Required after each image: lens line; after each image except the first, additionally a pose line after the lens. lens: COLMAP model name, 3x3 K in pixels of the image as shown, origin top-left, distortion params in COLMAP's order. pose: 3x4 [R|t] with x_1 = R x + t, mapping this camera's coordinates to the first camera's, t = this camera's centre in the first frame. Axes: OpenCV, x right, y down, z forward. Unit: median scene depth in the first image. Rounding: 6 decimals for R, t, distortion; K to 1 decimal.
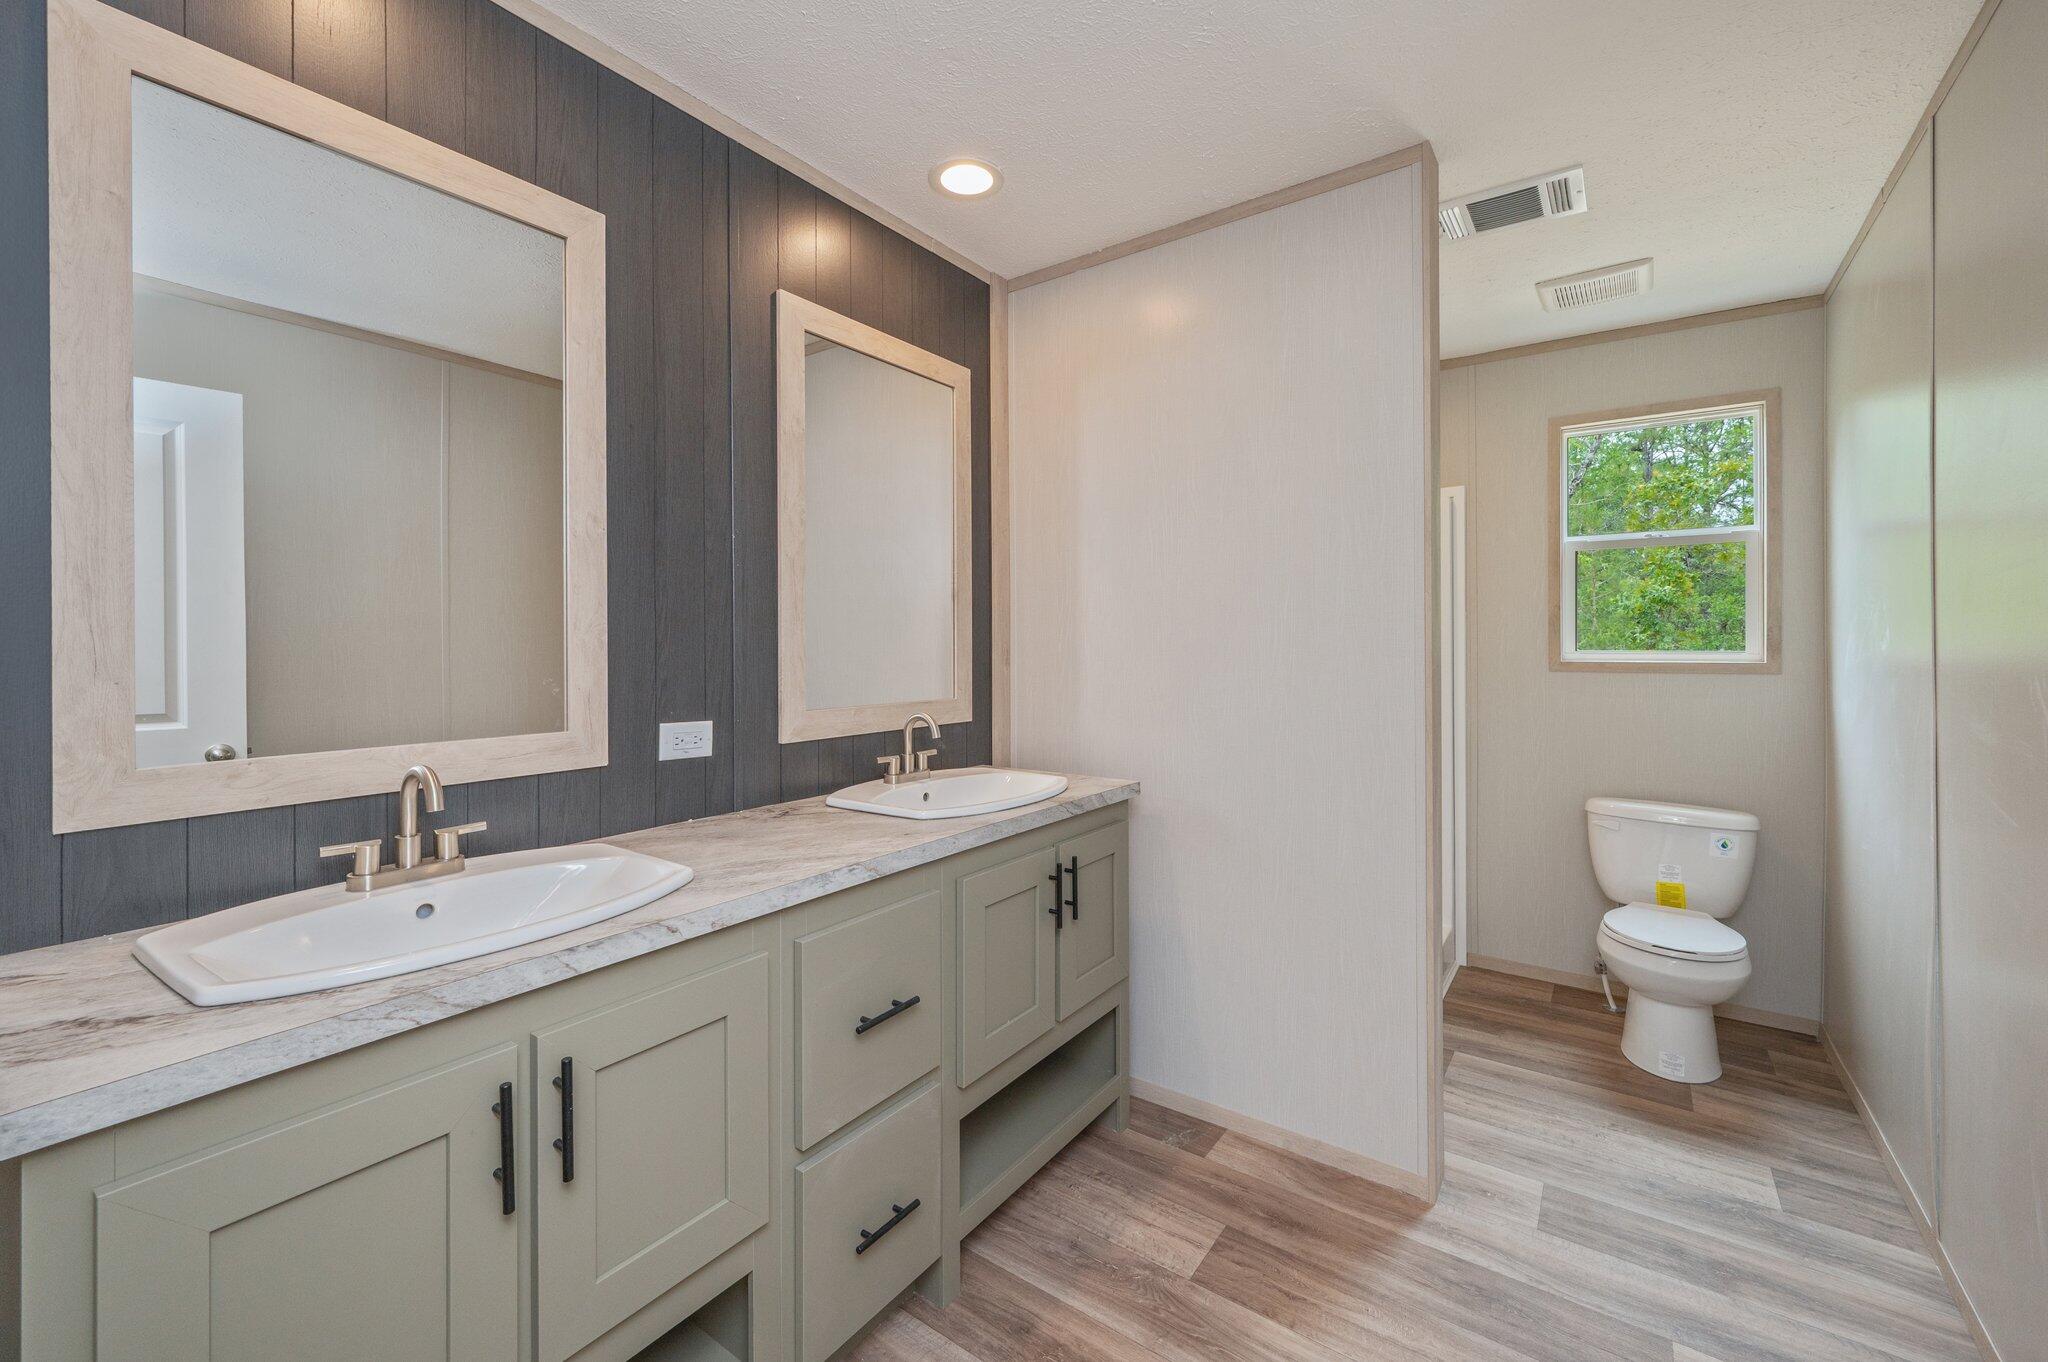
lens RADIAL K [[830.9, 0, 1025.5], [0, 830.9, 643.9], [0, 0, 1]] dist [0.000216, 0.000087]
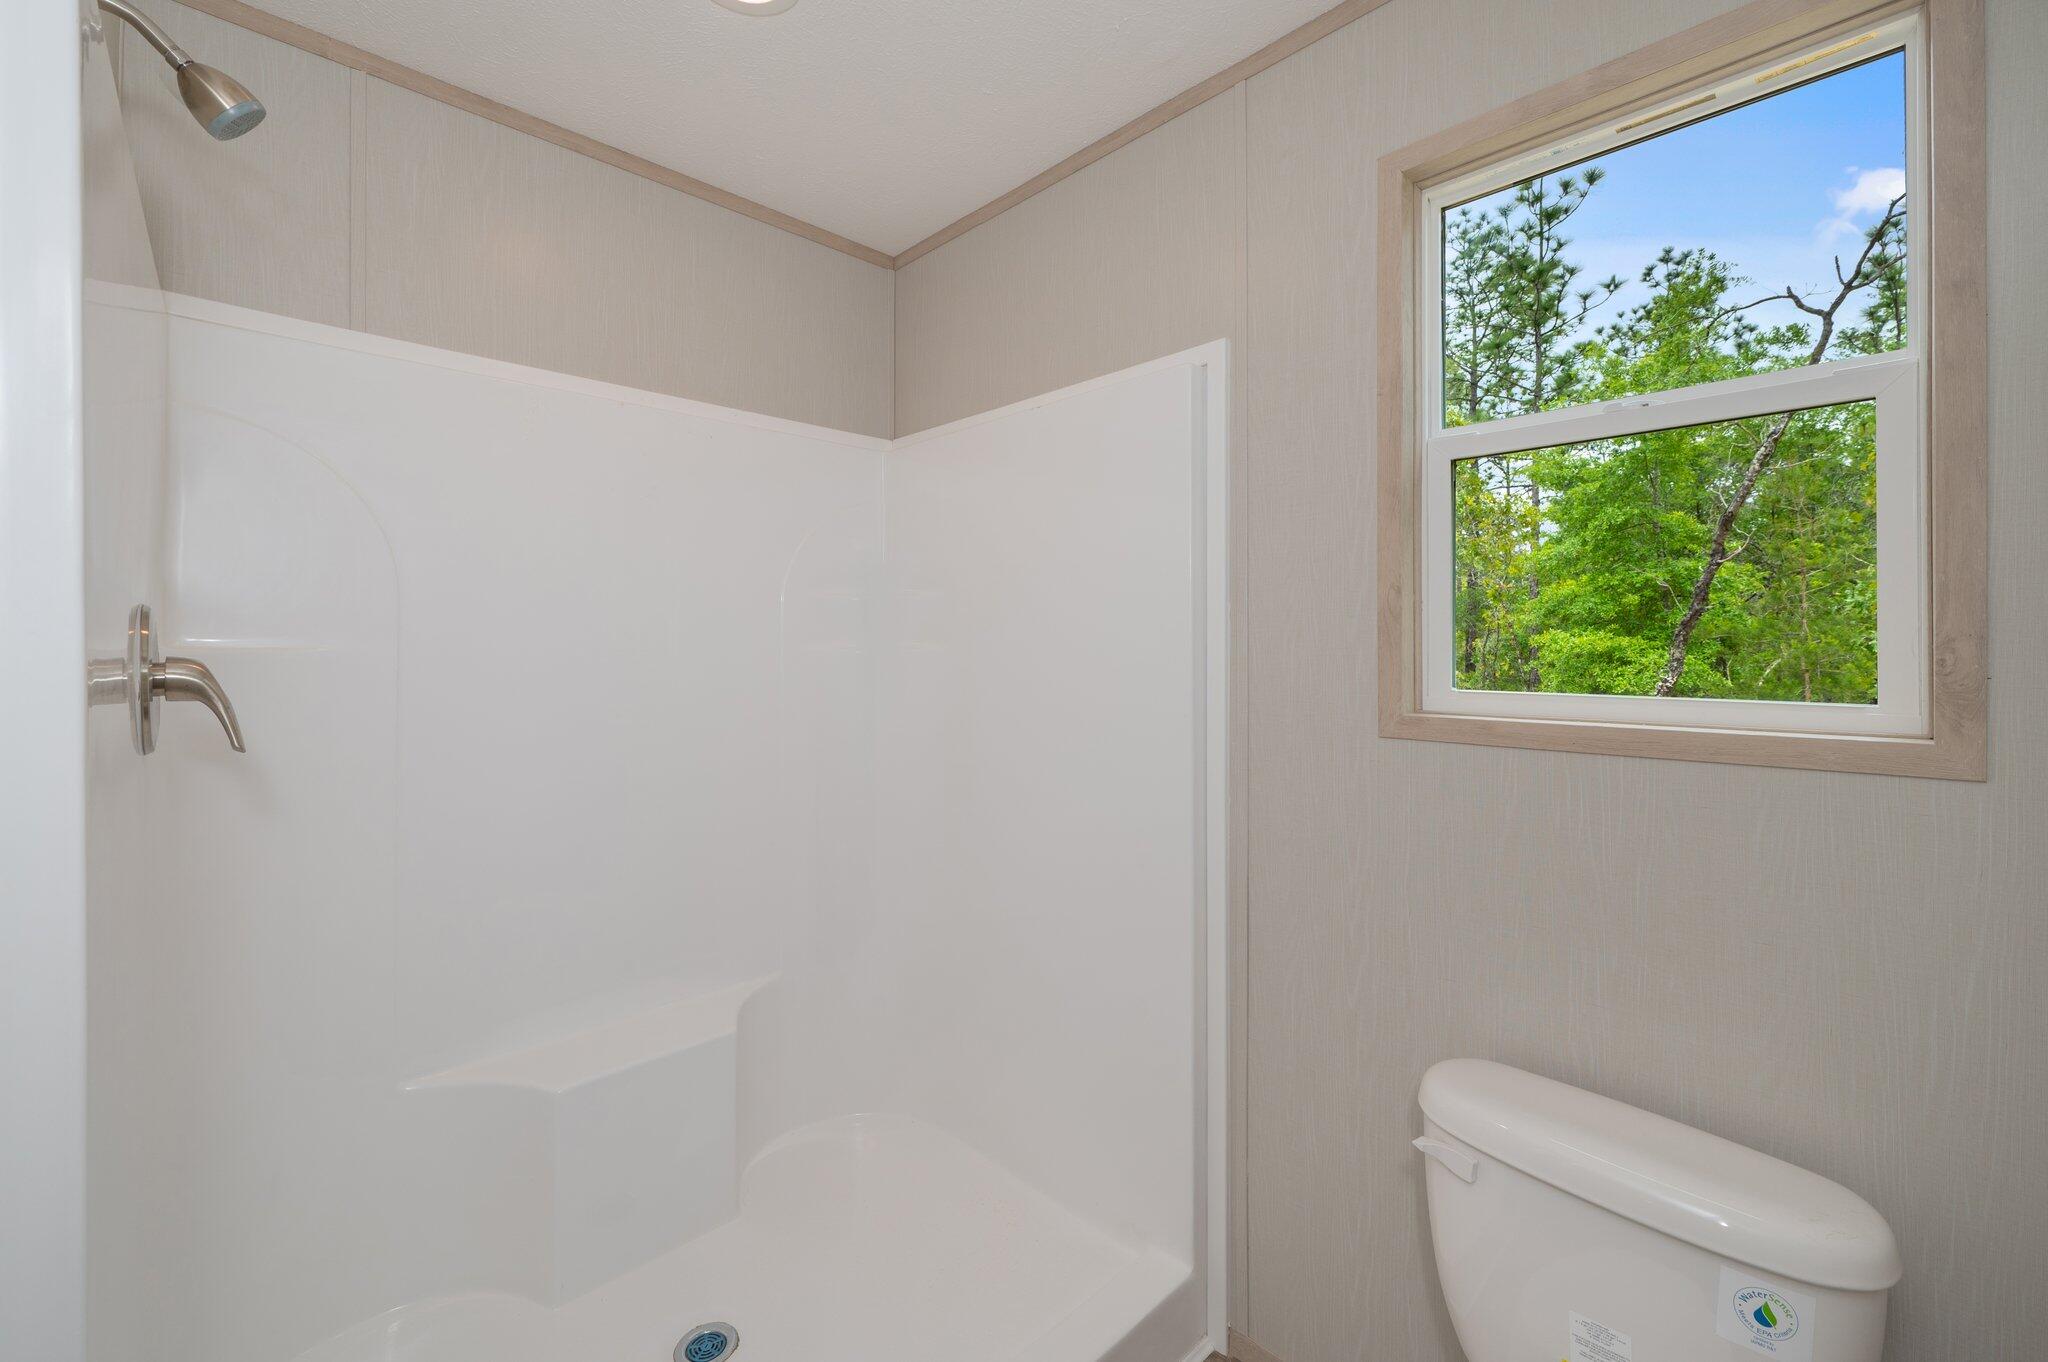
lens RADIAL K [[830.9, 0, 1025.5], [0, 830.9, 643.9], [0, 0, 1]] dist [0.000216, 0.000087]
pose [[0.981715, 0.002407, -0.190342, 0.539695], [-0.003473, 0.999980, -0.005268, -0.013265], [0.190326, 0.005833, 0.981704, 0.546200]]
